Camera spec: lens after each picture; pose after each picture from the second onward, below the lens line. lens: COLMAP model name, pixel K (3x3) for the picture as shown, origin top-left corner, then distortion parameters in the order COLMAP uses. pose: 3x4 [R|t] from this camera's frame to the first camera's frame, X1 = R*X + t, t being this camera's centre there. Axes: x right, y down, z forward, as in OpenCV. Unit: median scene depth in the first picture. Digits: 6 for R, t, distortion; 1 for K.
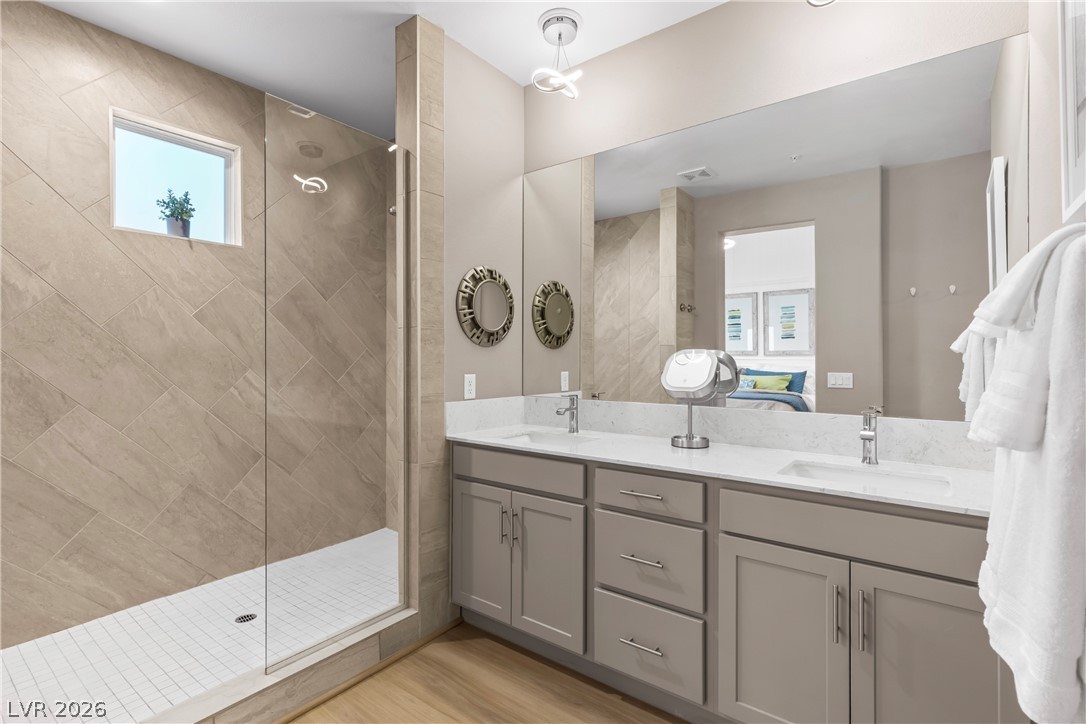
lens RADIAL K [[514.5, 0, 546.9], [0, 514.5, 358.8], [0, 0, 1]] dist [-0.000176, 0.001372]
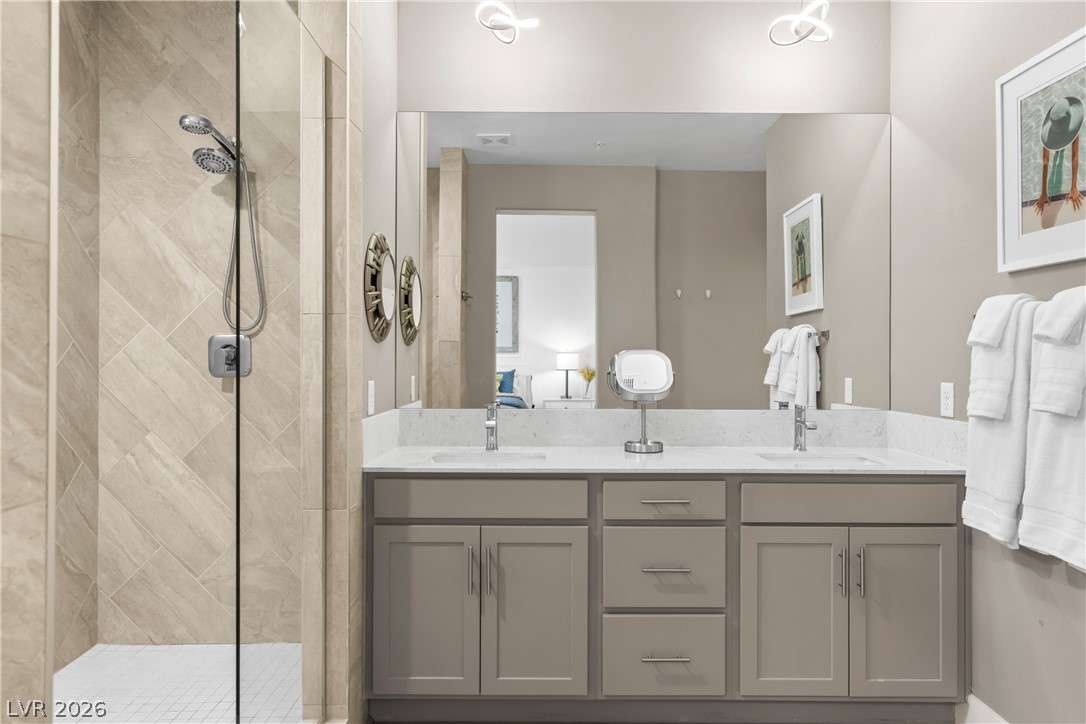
lens RADIAL K [[695.6, 0, 538.7], [0, 695.6, 355.2], [0, 0, 1]] dist [0.002495, 0.004432]
pose [[0.793843, 0.001346, 0.608121, -0.613513], [-0.001833, 0.999998, 0.000180, -0.007319], [-0.608120, -0.001257, 0.793844, 0.085791]]
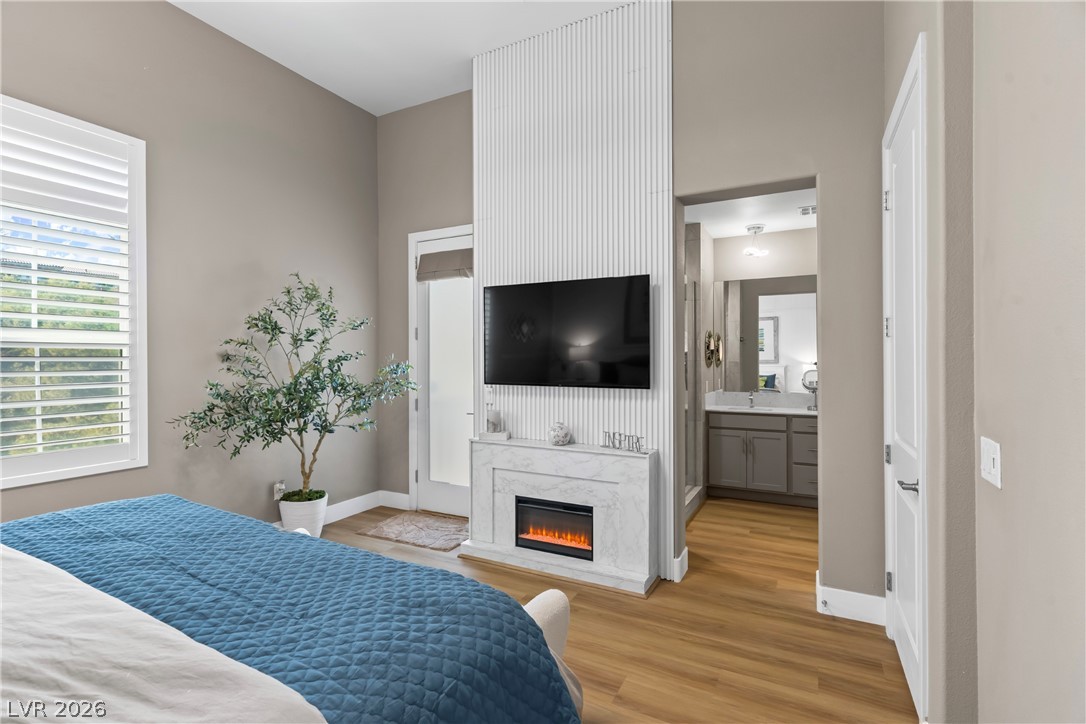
lens RADIAL K [[514.5, 0, 544.6], [0, 514.5, 361.8], [0, 0, 1]] dist [-0.000176, 0.001372]
pose [[0.984437, -0.004729, 0.175677, -1.302060], [0.004209, 0.999986, 0.003335, -0.065319], [-0.175690, -0.002544, 0.984442, -1.076570]]
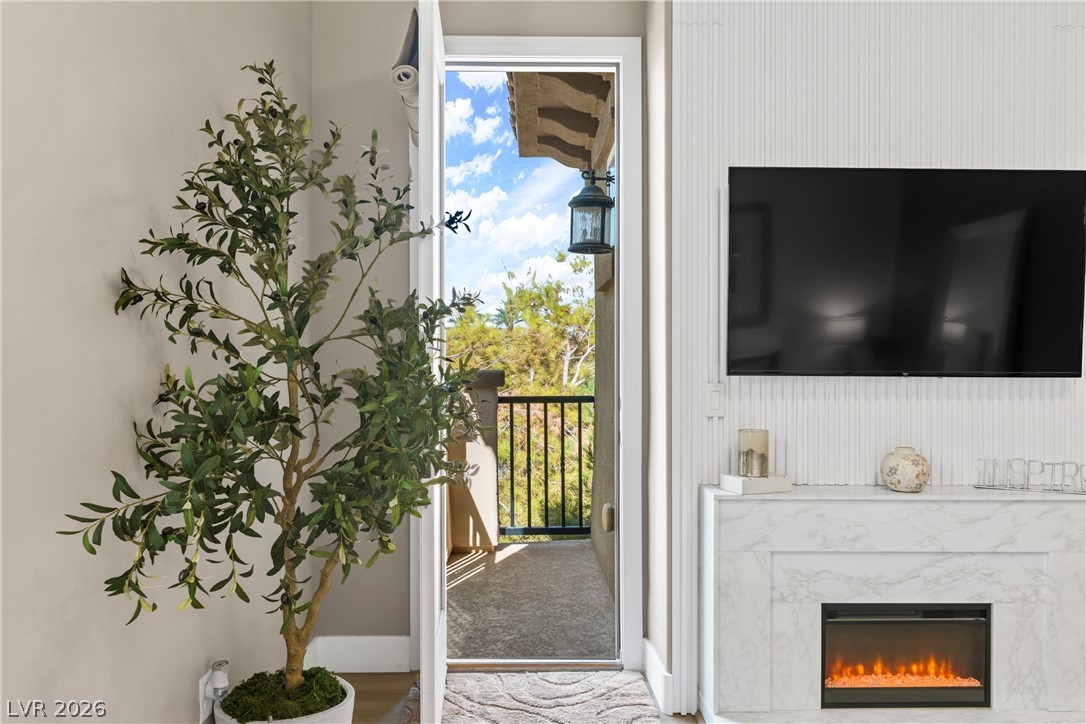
lens RADIAL K [[763.1, 0, 543.8], [0, 763.1, 353.1], [0, 0, 1]] dist [-0.003462, -0.002405]
pose [[0.781620, -0.001918, 0.623751, -2.132822], [0.000826, 0.999998, 0.002039, -0.024323], [-0.623754, -0.001078, 0.781620, -0.142074]]
